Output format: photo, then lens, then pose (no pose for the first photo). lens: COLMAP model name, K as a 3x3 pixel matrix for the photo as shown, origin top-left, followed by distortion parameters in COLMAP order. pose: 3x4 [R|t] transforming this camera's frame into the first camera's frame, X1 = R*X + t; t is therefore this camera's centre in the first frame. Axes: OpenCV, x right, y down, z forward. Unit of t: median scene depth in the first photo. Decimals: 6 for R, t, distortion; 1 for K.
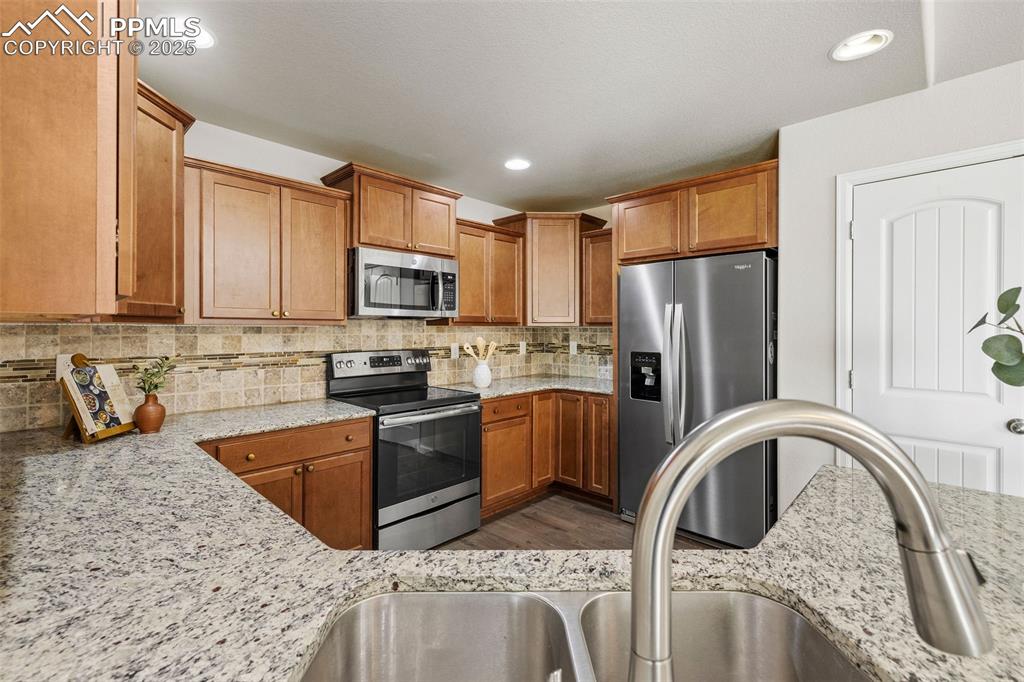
lens RADIAL K [[433.8, 0, 504.5], [0, 433.8, 329.1], [0, 0, 1]] dist [0.000136, 0.000100]
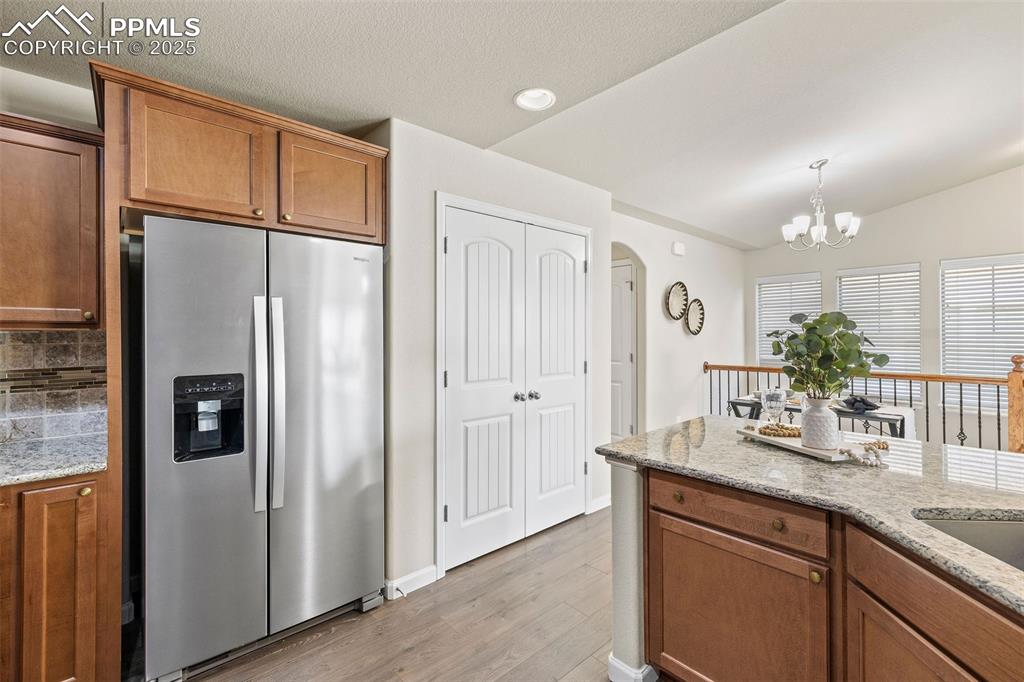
lens RADIAL K [[443.6, 0, 511.8], [0, 443.6, 331.5], [0, 0, 1]] dist [0.002535, 0.000418]
pose [[0.081497, 0.003357, 0.996668, -0.316661], [0.005668, 0.999977, -0.003832, -0.000583], [-0.996657, 0.005961, 0.081476, 0.734168]]
